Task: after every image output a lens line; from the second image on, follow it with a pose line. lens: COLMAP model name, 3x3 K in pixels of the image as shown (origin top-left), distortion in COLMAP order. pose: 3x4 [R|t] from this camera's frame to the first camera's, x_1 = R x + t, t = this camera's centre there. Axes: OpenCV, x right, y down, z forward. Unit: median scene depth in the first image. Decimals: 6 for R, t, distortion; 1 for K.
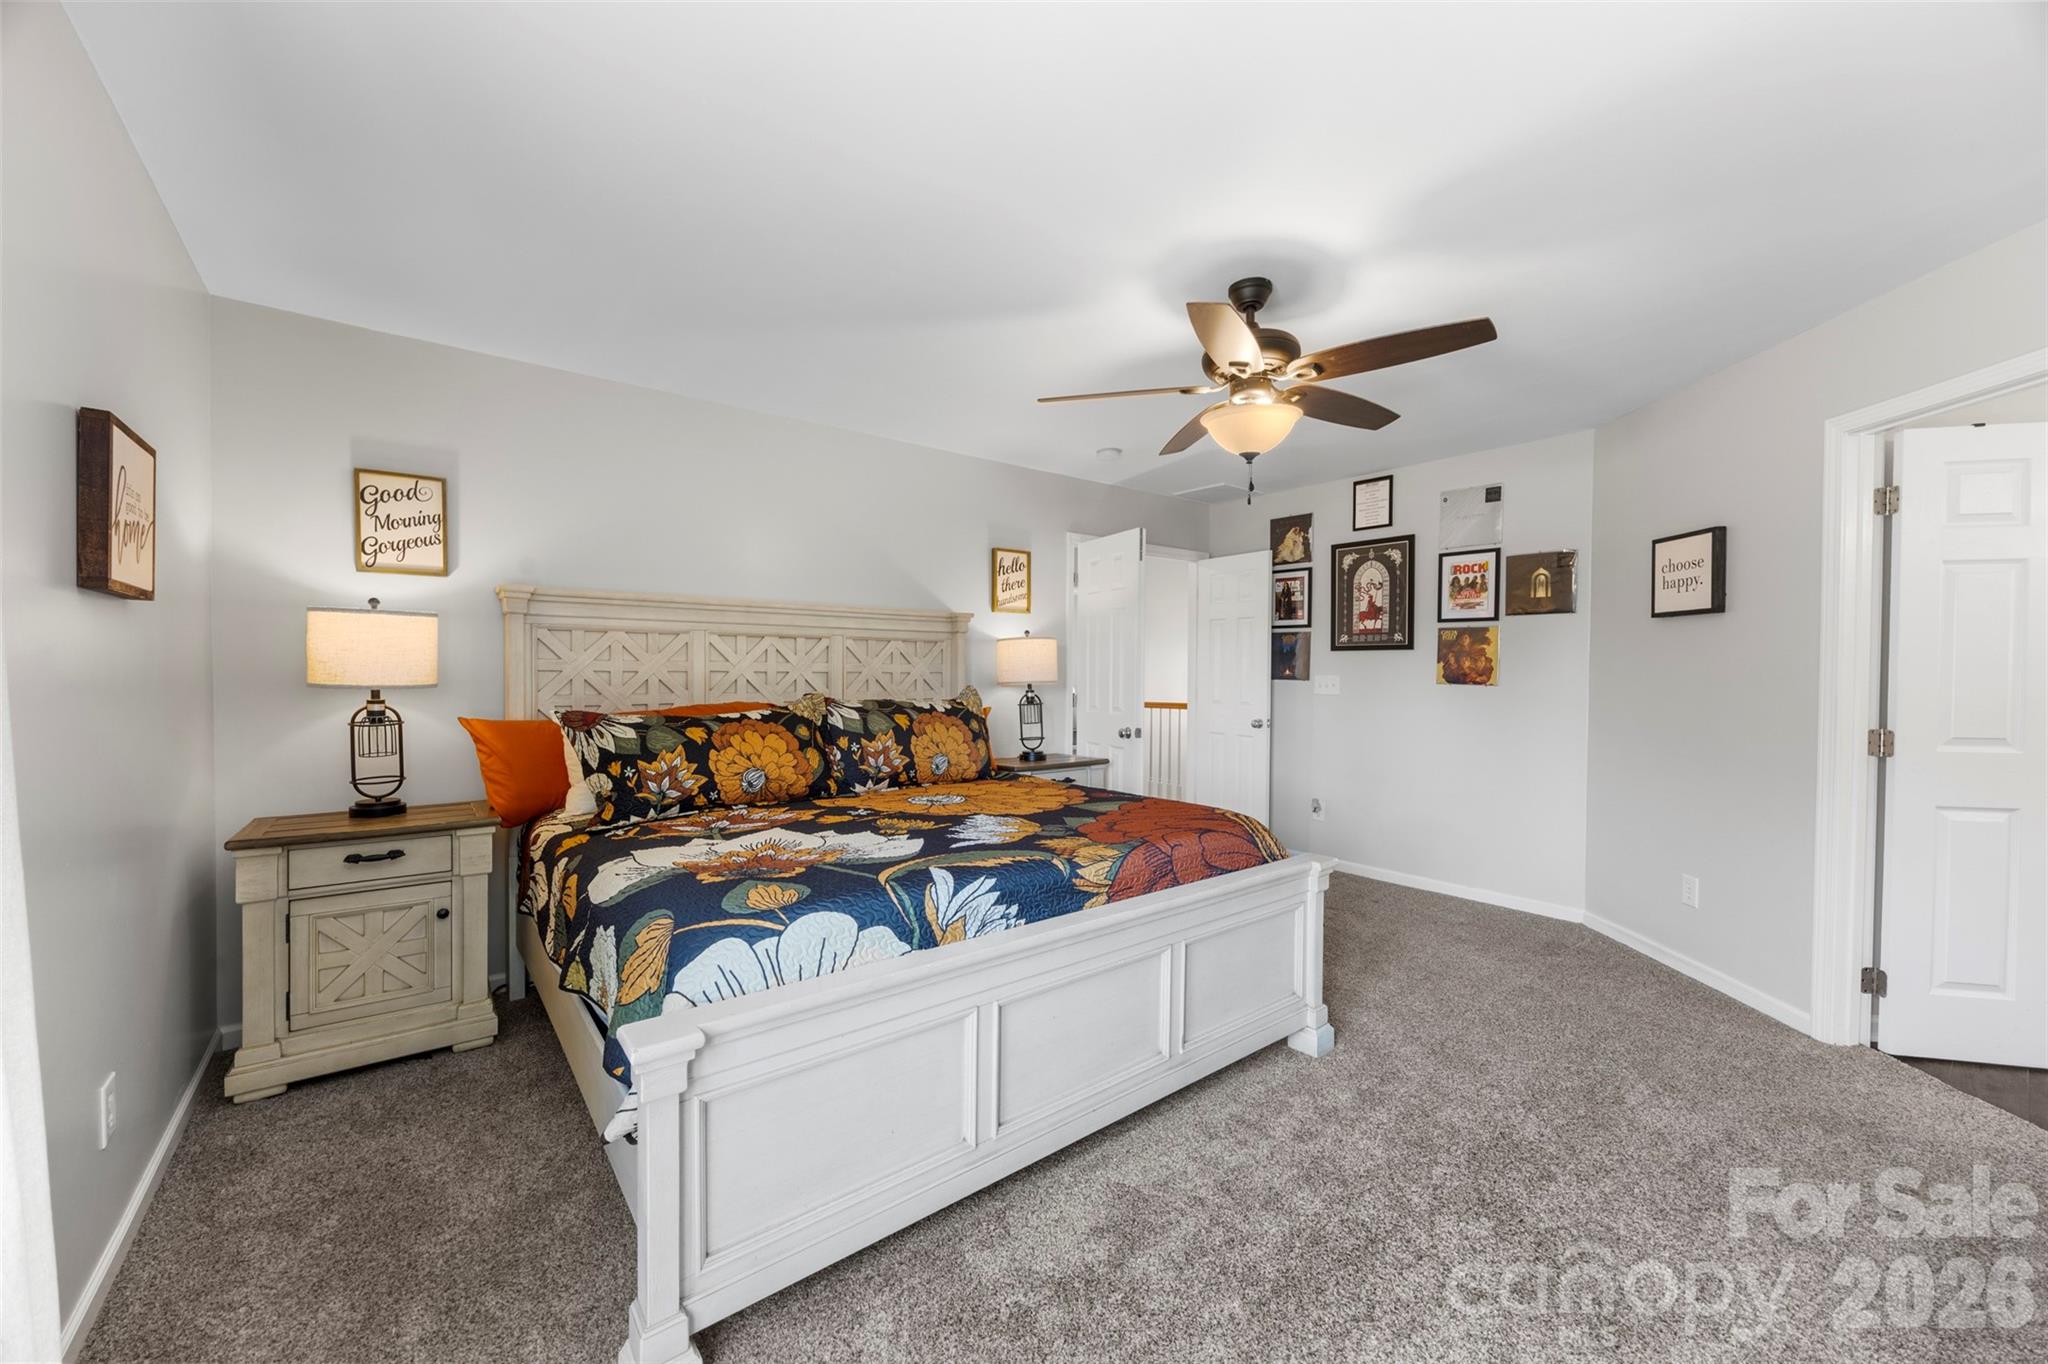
lens RADIAL K [[774.3, 0, 1019.3], [0, 774.3, 686.0], [0, 0, 1]] dist [-0.003672, 0.000199]
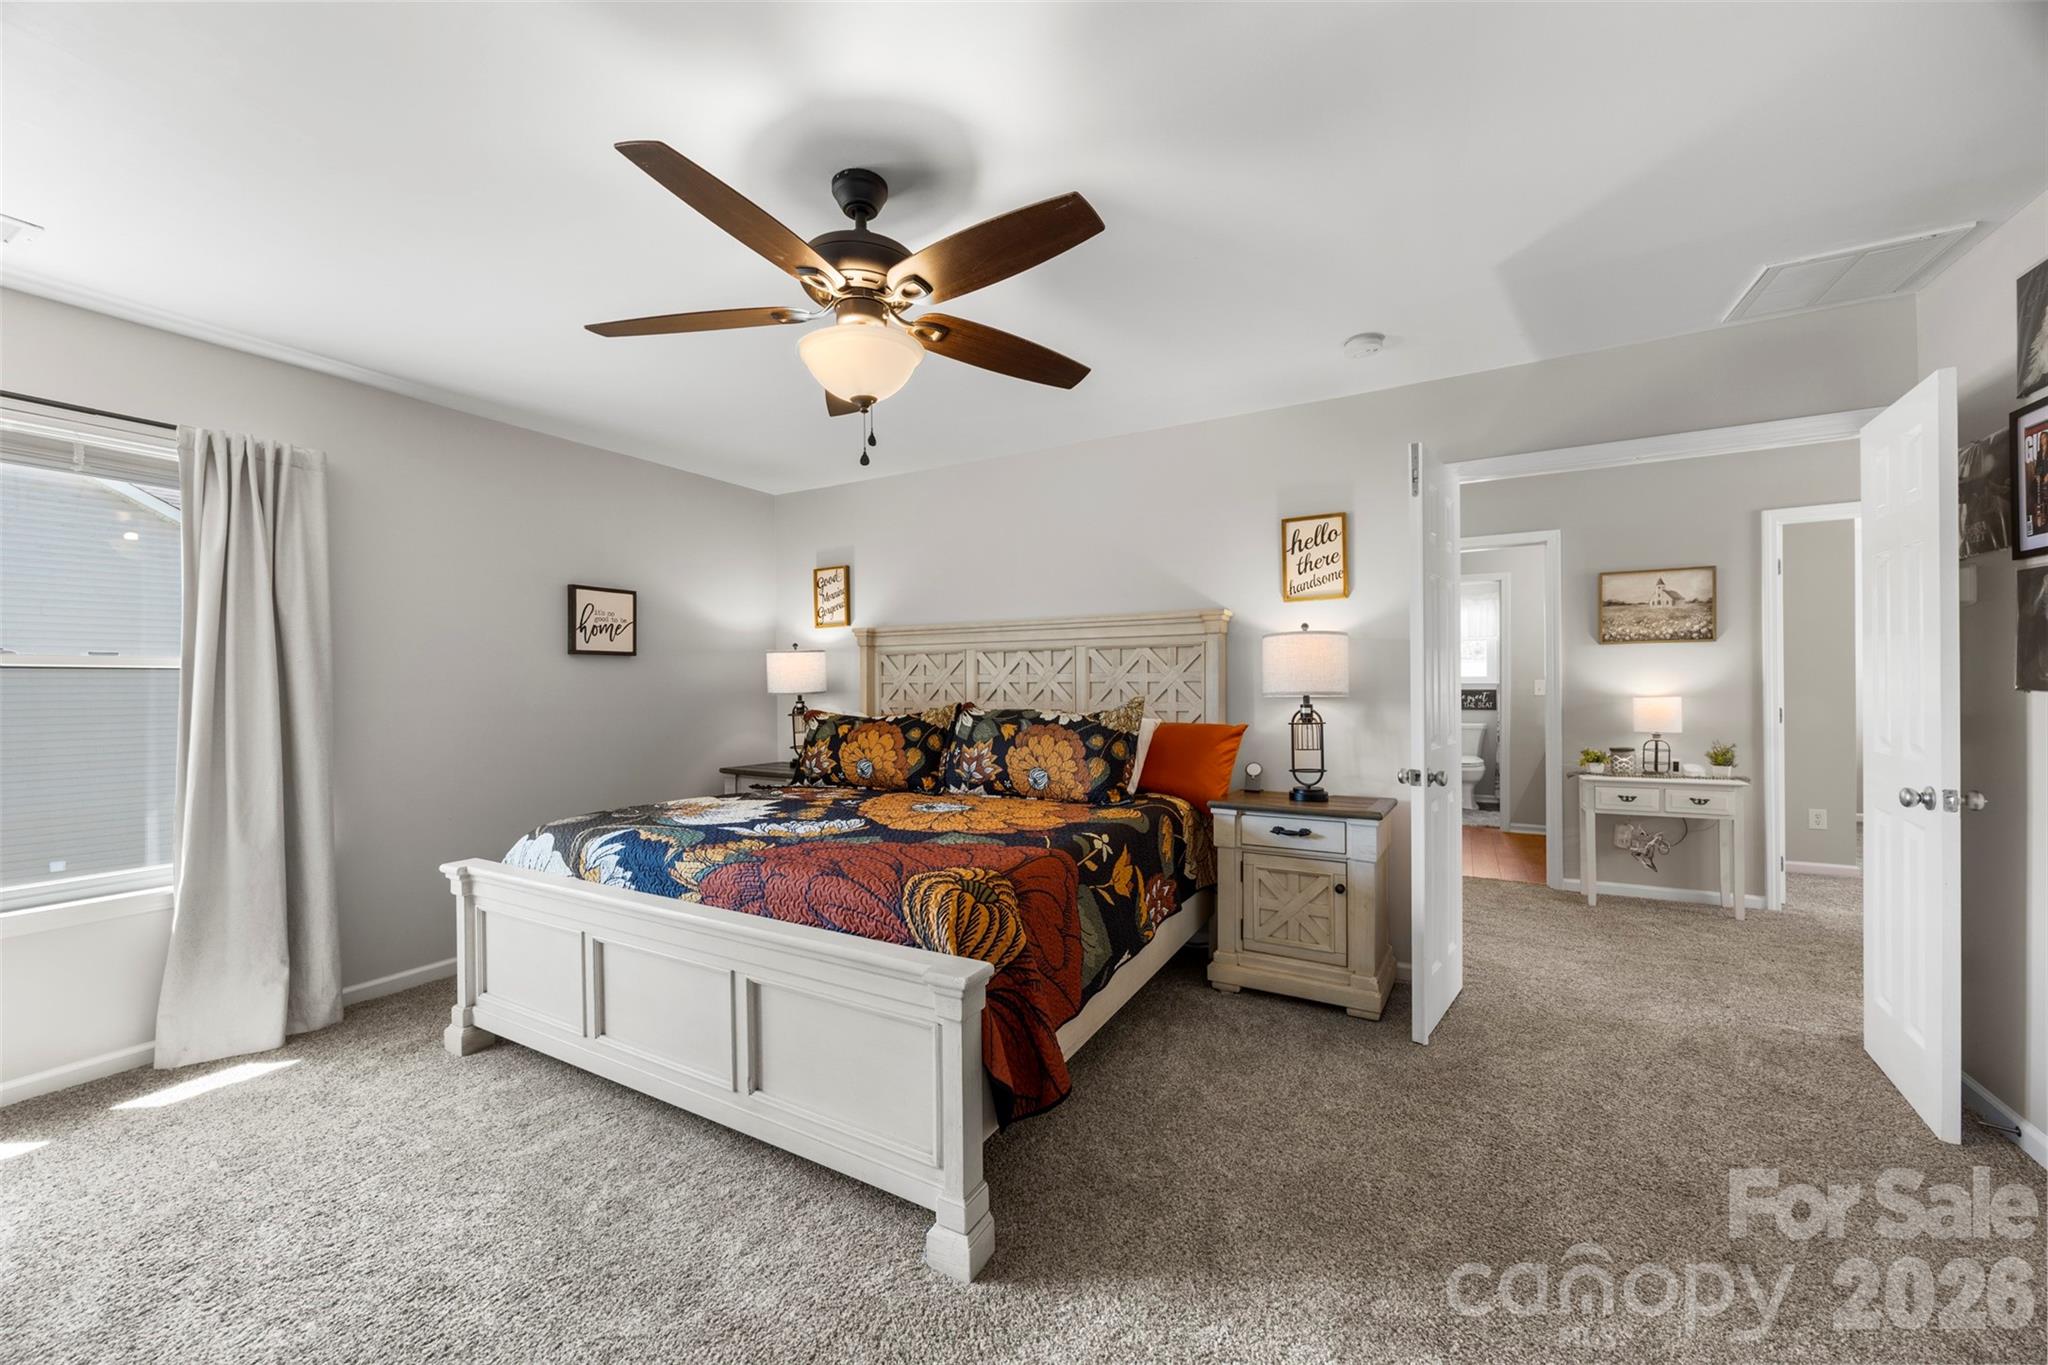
lens RADIAL K [[774.3, 0, 1019.3], [0, 774.3, 686.5], [0, 0, 1]] dist [-0.003672, 0.000199]
pose [[0.379135, -0.001034, -0.925341, 0.798349], [-0.008186, 0.999956, -0.004472, -0.008566], [0.925305, 0.009270, 0.379110, 0.637526]]
